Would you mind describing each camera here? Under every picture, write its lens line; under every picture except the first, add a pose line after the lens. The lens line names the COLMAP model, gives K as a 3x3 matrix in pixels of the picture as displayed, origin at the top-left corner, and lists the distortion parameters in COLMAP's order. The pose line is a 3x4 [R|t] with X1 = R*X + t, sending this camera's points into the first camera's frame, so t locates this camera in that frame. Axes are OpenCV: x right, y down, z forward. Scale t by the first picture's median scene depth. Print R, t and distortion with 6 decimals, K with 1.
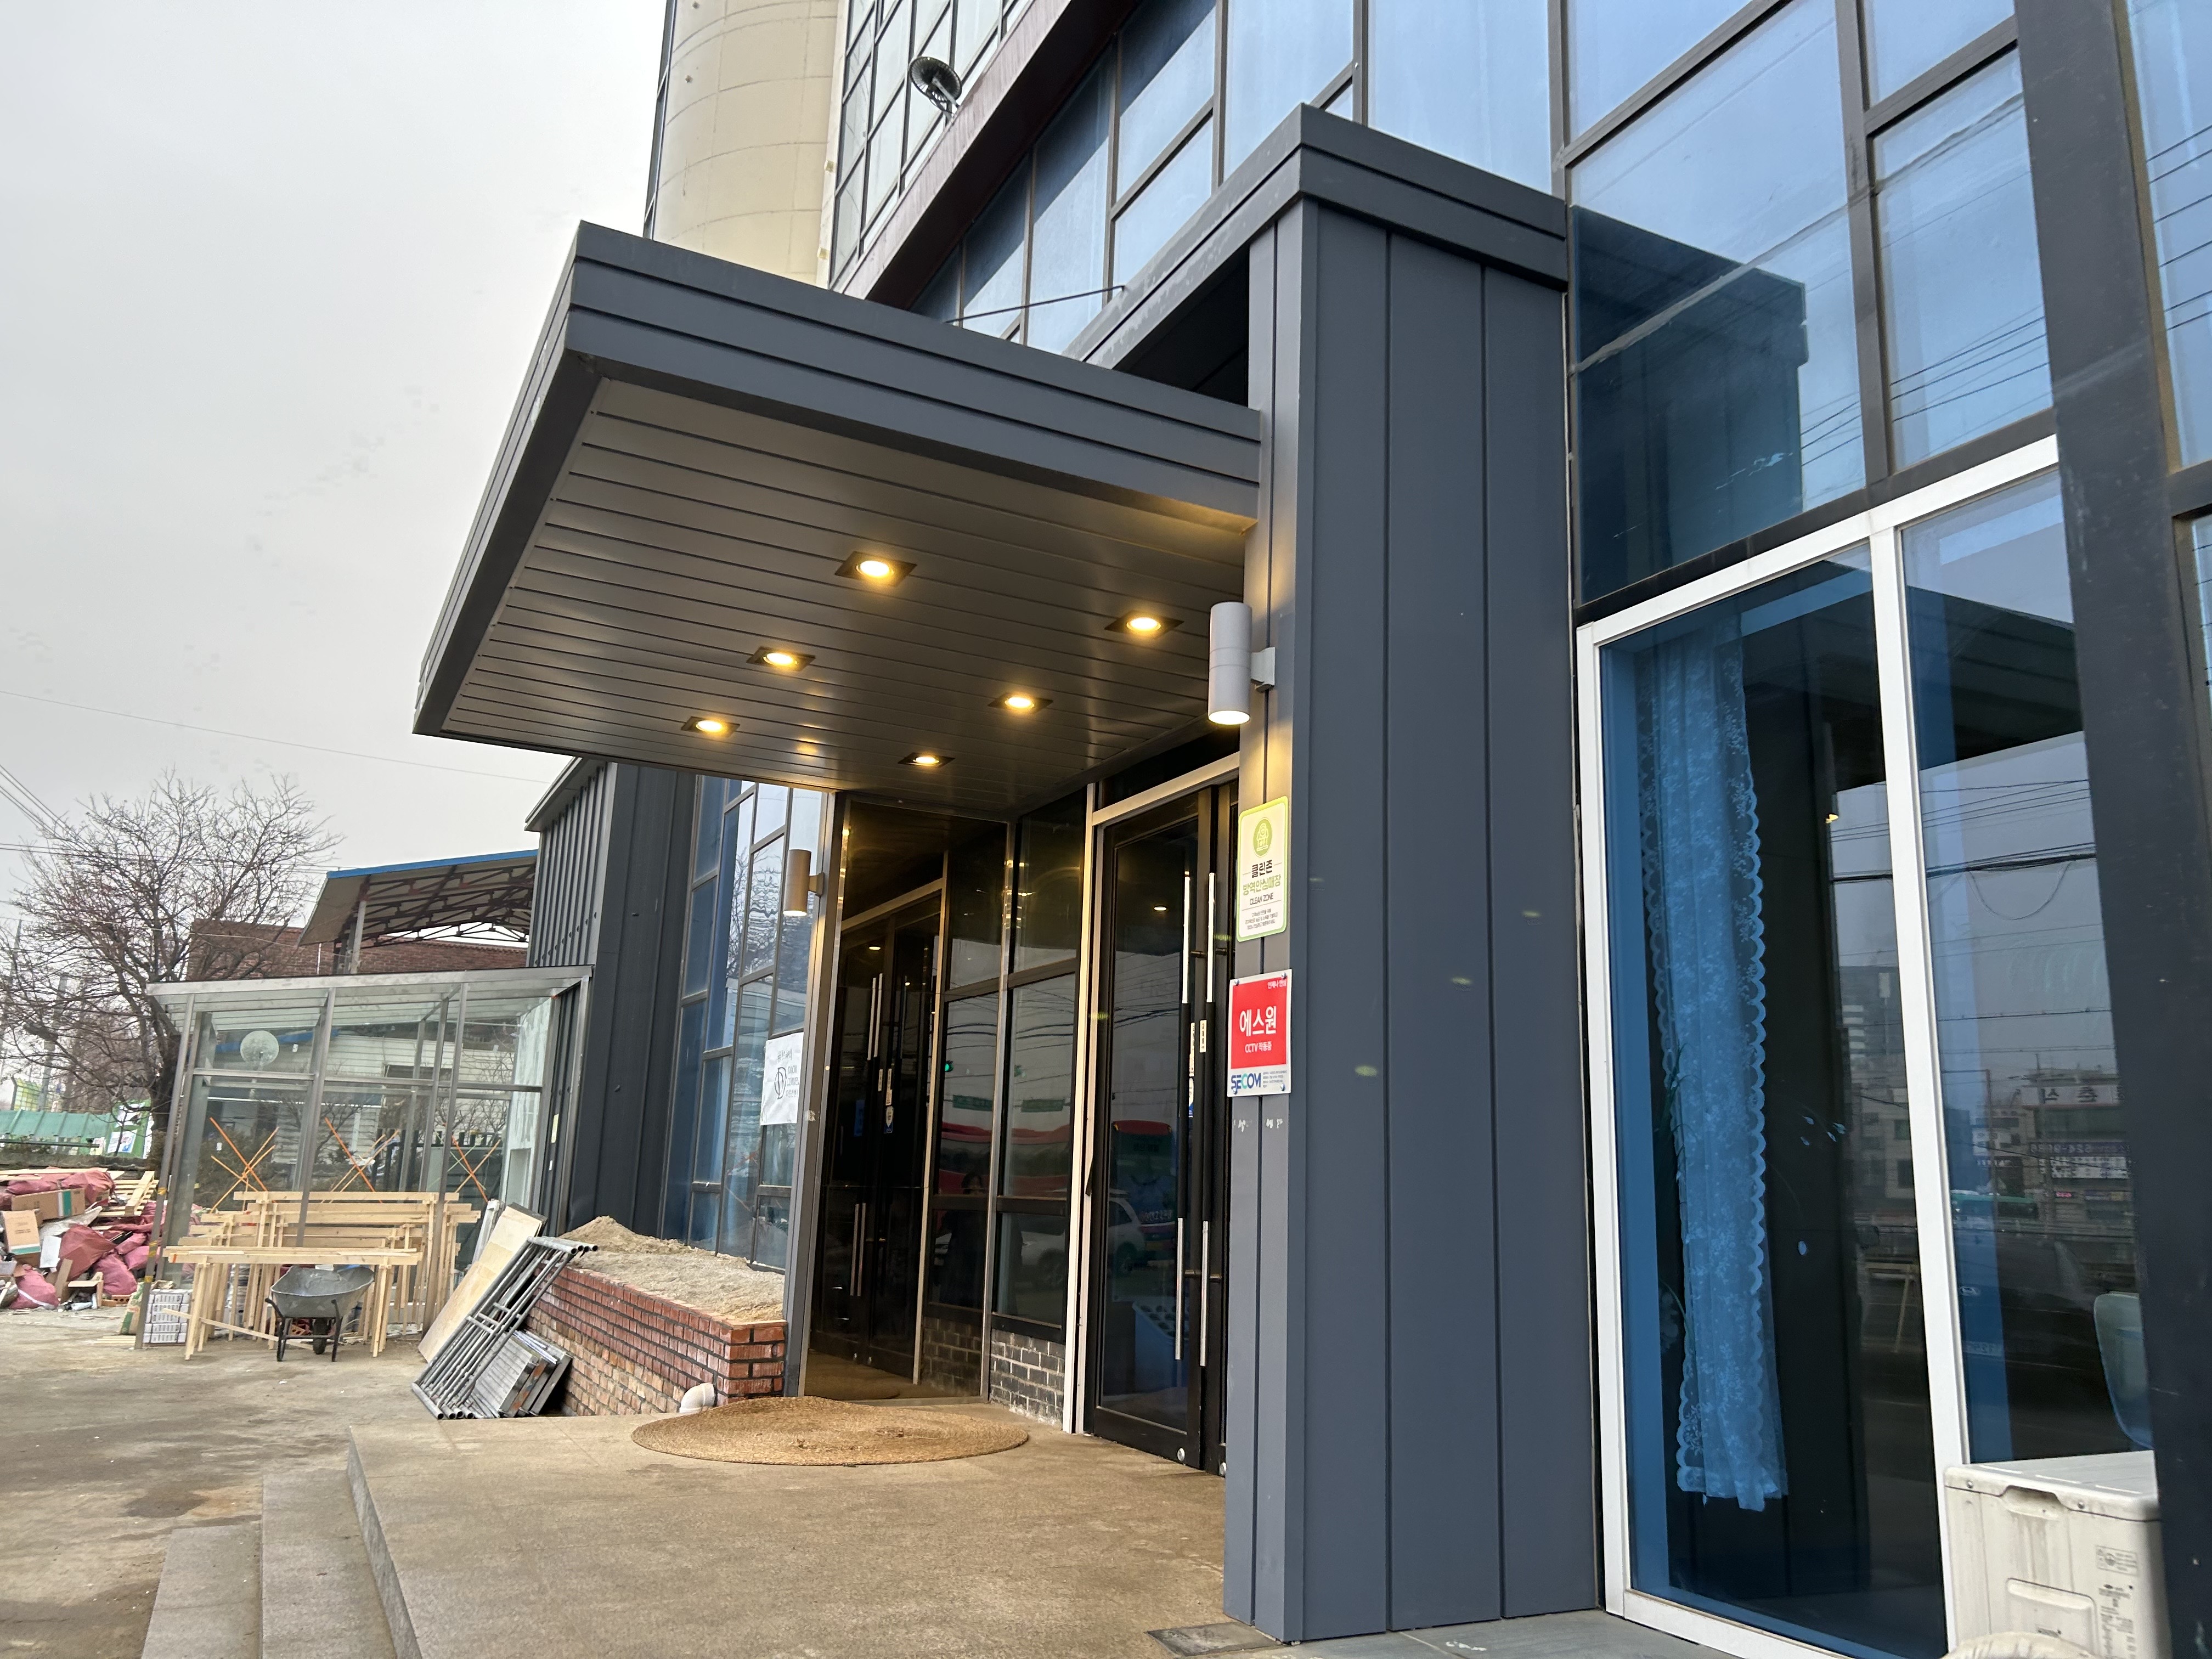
lens RADIAL K [[1655.3, 0, 1107.8], [0, 1655.3, 828.4], [0, 0, 1]] dist [-0.004654, -0.002079]
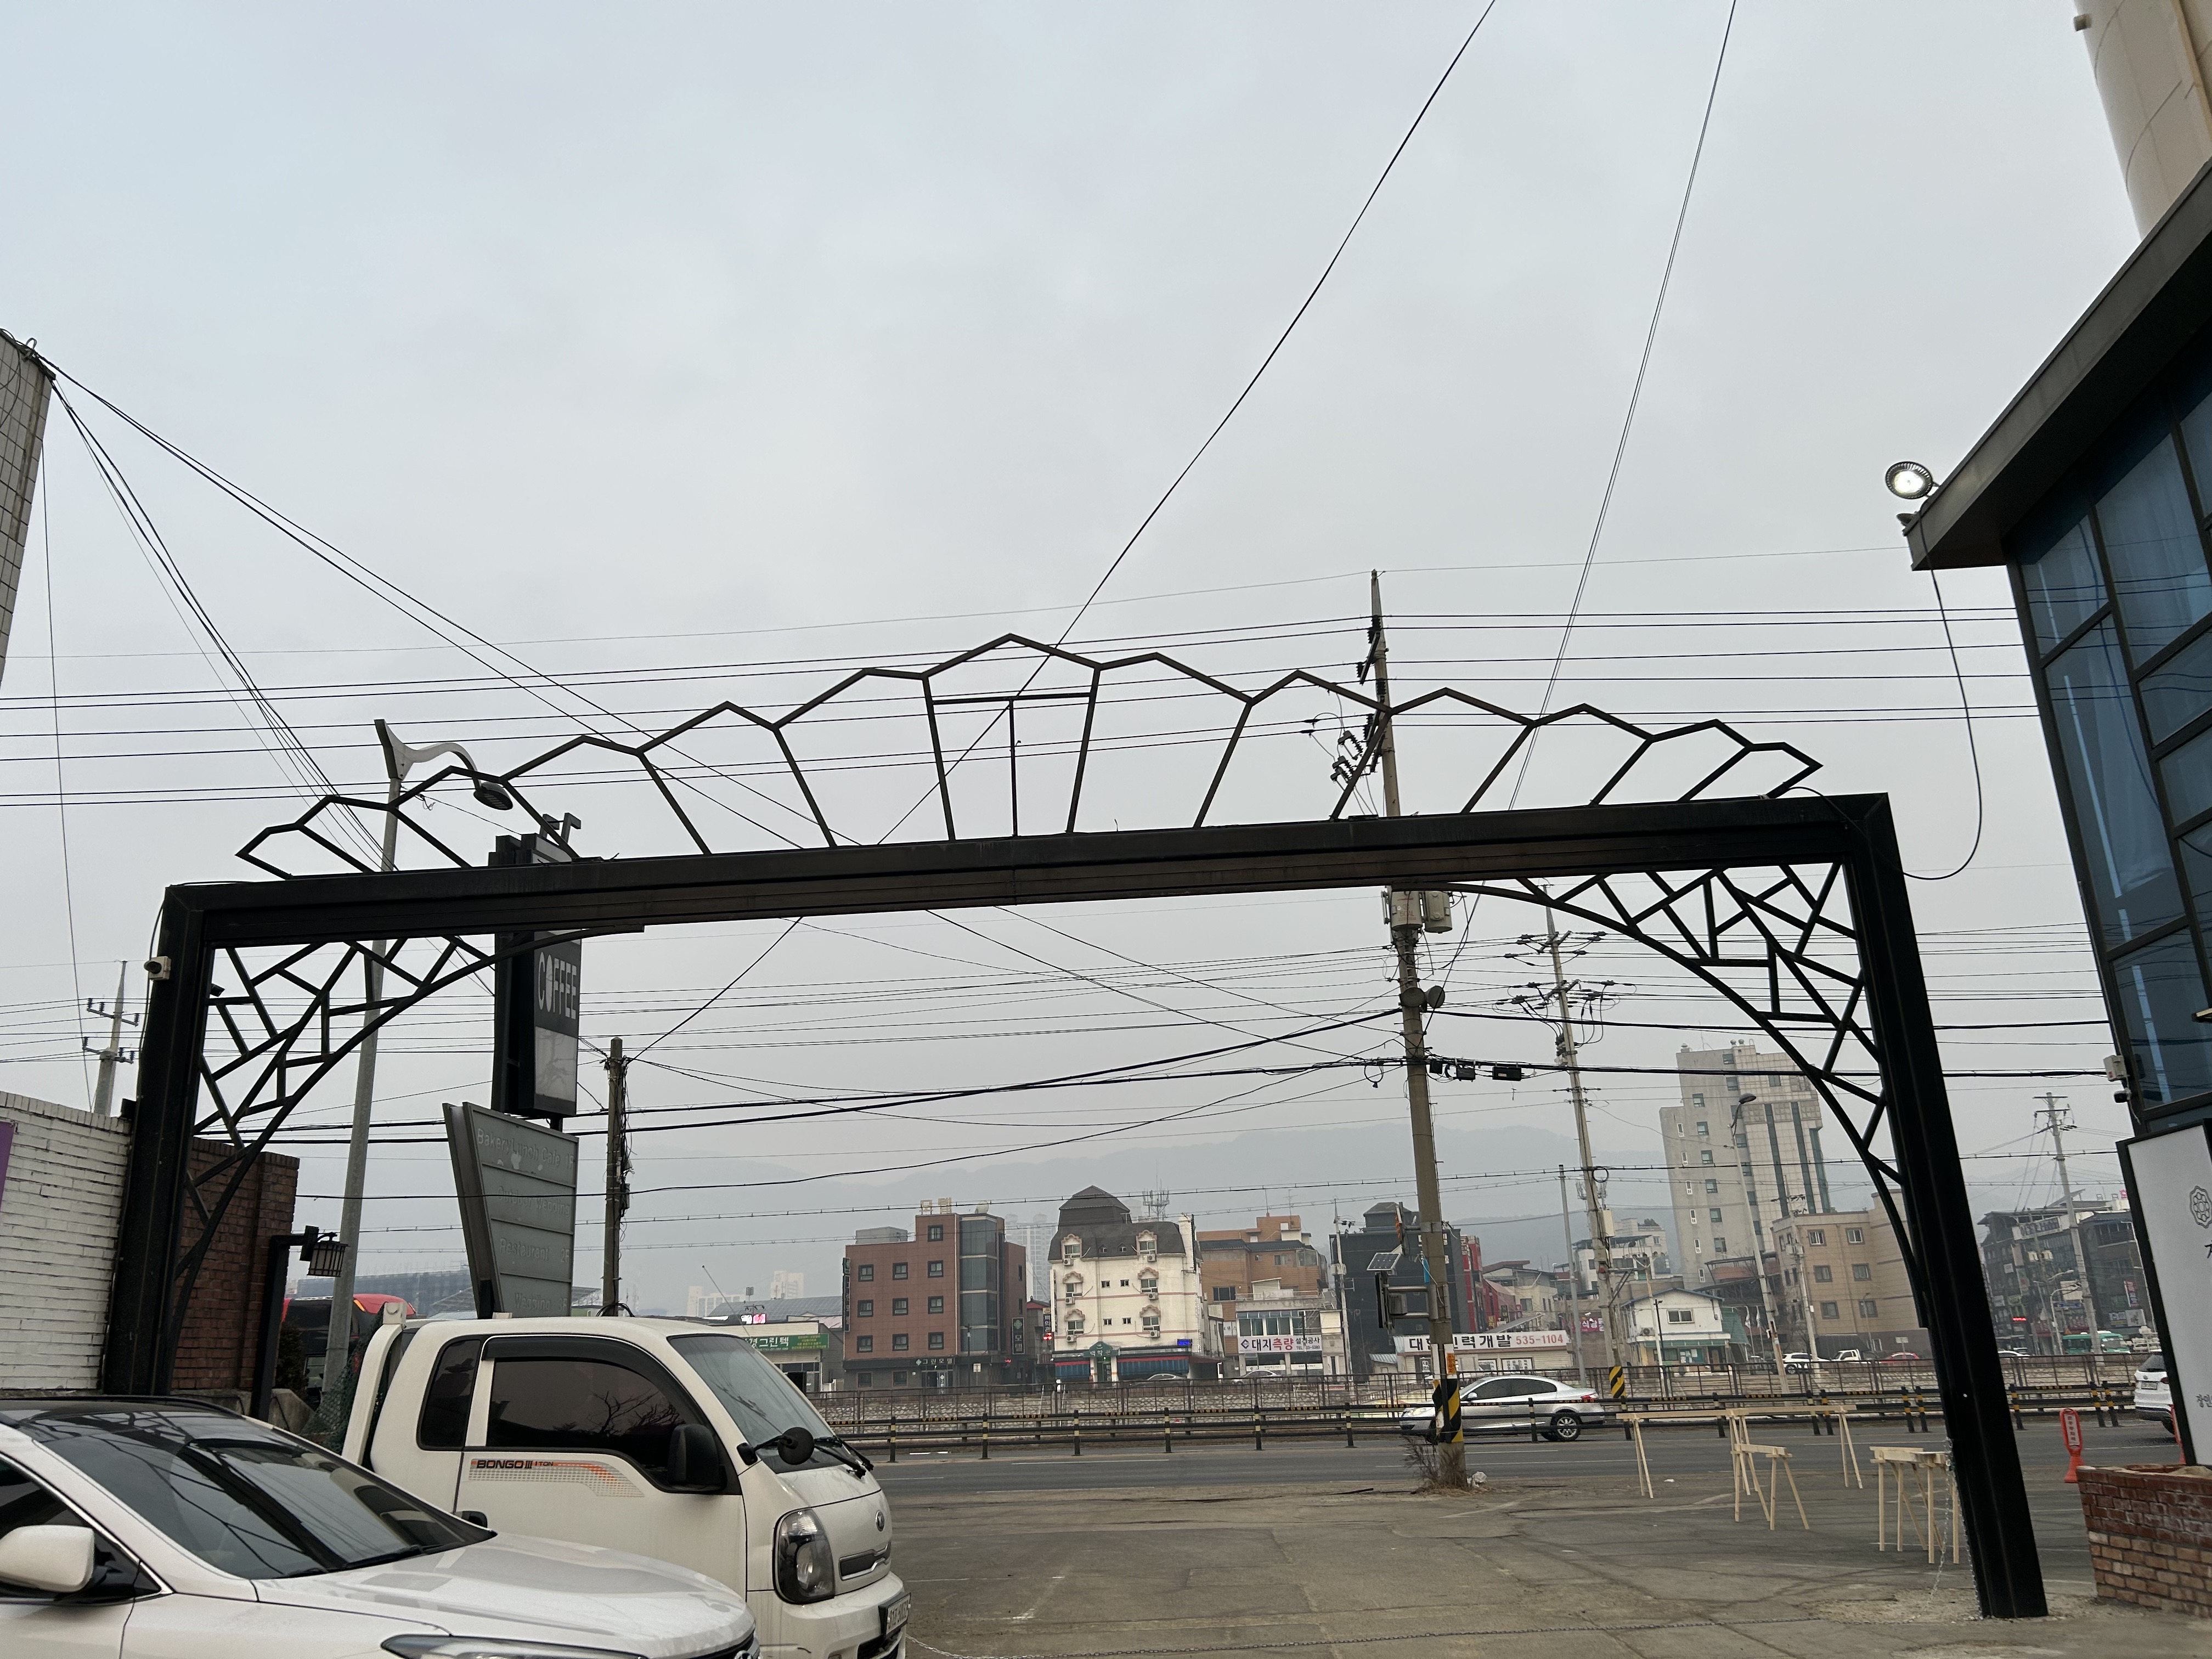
lens RADIAL K [[1655.3, 0, 1104.8], [0, 1655.3, 829.1], [0, 0, 1]] dist [-0.004654, -0.002079]
pose [[0.570187, 0.200262, 0.796732, -2.355872], [-0.128036, 0.979644, -0.154608, -0.616949], [-0.811476, -0.013855, 0.584221, -3.866244]]
